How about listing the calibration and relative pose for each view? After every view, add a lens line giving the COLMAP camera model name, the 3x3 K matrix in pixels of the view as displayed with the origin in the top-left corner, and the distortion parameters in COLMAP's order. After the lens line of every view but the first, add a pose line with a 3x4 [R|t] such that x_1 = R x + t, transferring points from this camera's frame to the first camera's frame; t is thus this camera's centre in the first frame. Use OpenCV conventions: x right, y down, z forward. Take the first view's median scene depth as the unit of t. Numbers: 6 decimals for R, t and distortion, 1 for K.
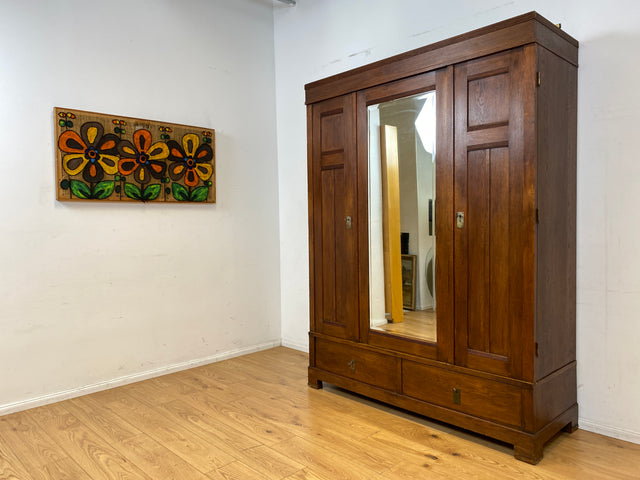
lens RADIAL K [[489.0, 0, 319.0], [0, 489.0, 237.4], [0, 0, 1]] dist [0.016559, -0.009818]
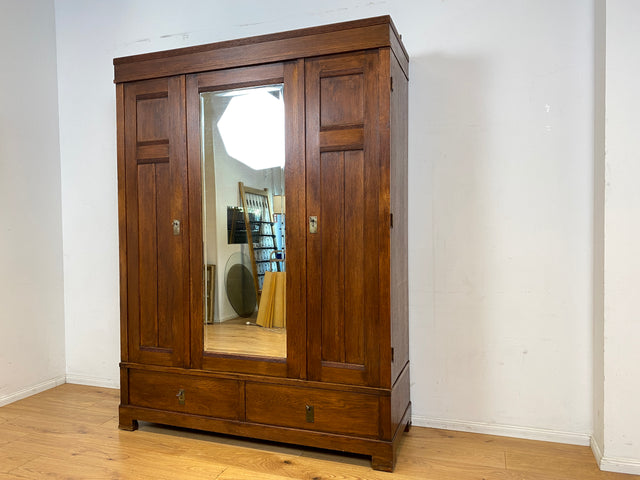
lens RADIAL K [[493.7, 0, 320.4], [0, 493.7, 238.1], [0, 0, 1]] dist [0.029414, -0.034751]
pose [[0.892924, -0.003612, 0.450193, -0.122520], [0.011893, 0.999808, -0.015567, 0.005097], [-0.450050, 0.019254, 0.892796, 0.146175]]
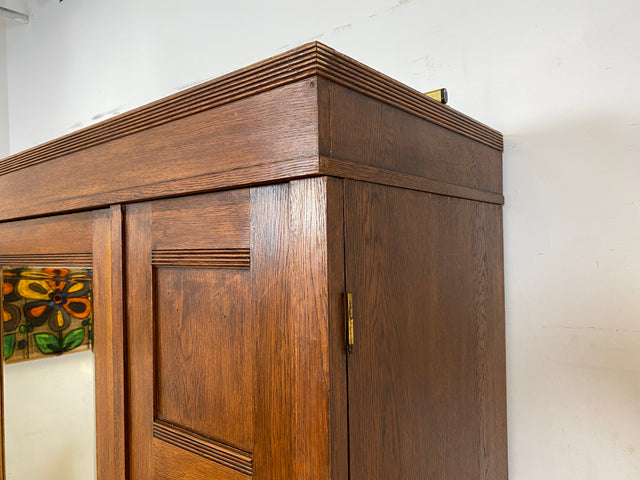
lens RADIAL K [[491.4, 0, 320.7], [0, 491.4, 243.2], [0, 0, 1]] dist [0.029562, -0.058479]
pose [[0.992783, -0.005714, 0.119785, 0.354066], [0.011293, 0.998880, -0.045949, -0.305826], [-0.119388, 0.046970, 0.991736, 0.665393]]
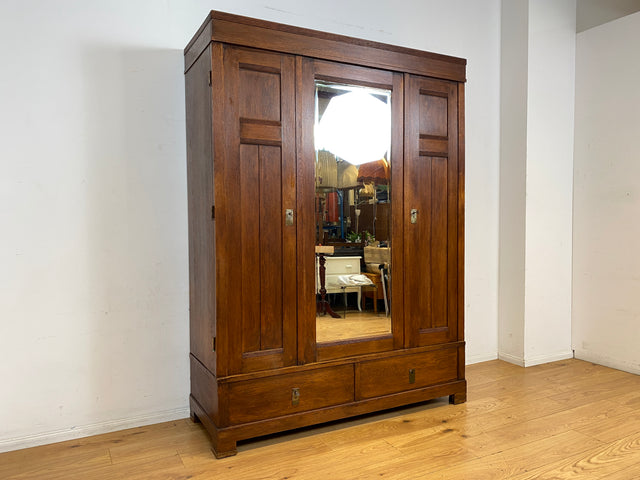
lens RADIAL K [[486.5, 0, 319.1], [0, 486.5, 244.4], [0, 0, 1]] dist [0.018704, -0.010674]
pose [[0.283366, -0.025052, 0.958685, -0.817583], [0.037183, 0.999194, 0.015120, 0.003705], [-0.958291, 0.031362, 0.284069, 0.877476]]
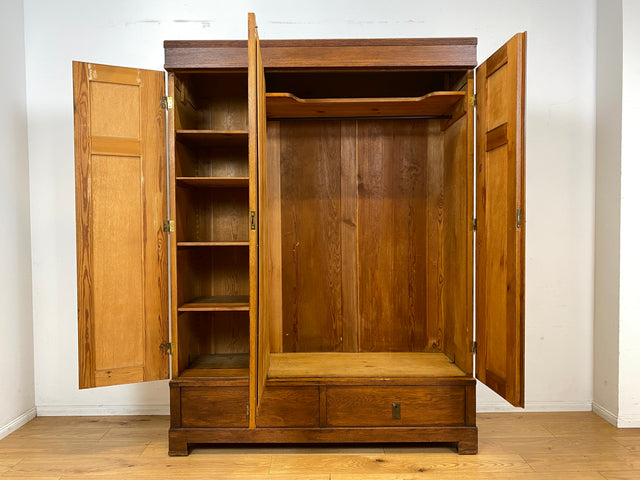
lens RADIAL K [[486.5, 0, 319.1], [0, 486.5, 244.4], [0, 0, 1]] dist [0.018704, -0.010674]
pose [[0.689470, -0.005874, 0.724290, -0.513099], [0.021220, 0.999702, -0.012093, 0.004942], [-0.724003, 0.023707, 0.689389, 0.440914]]
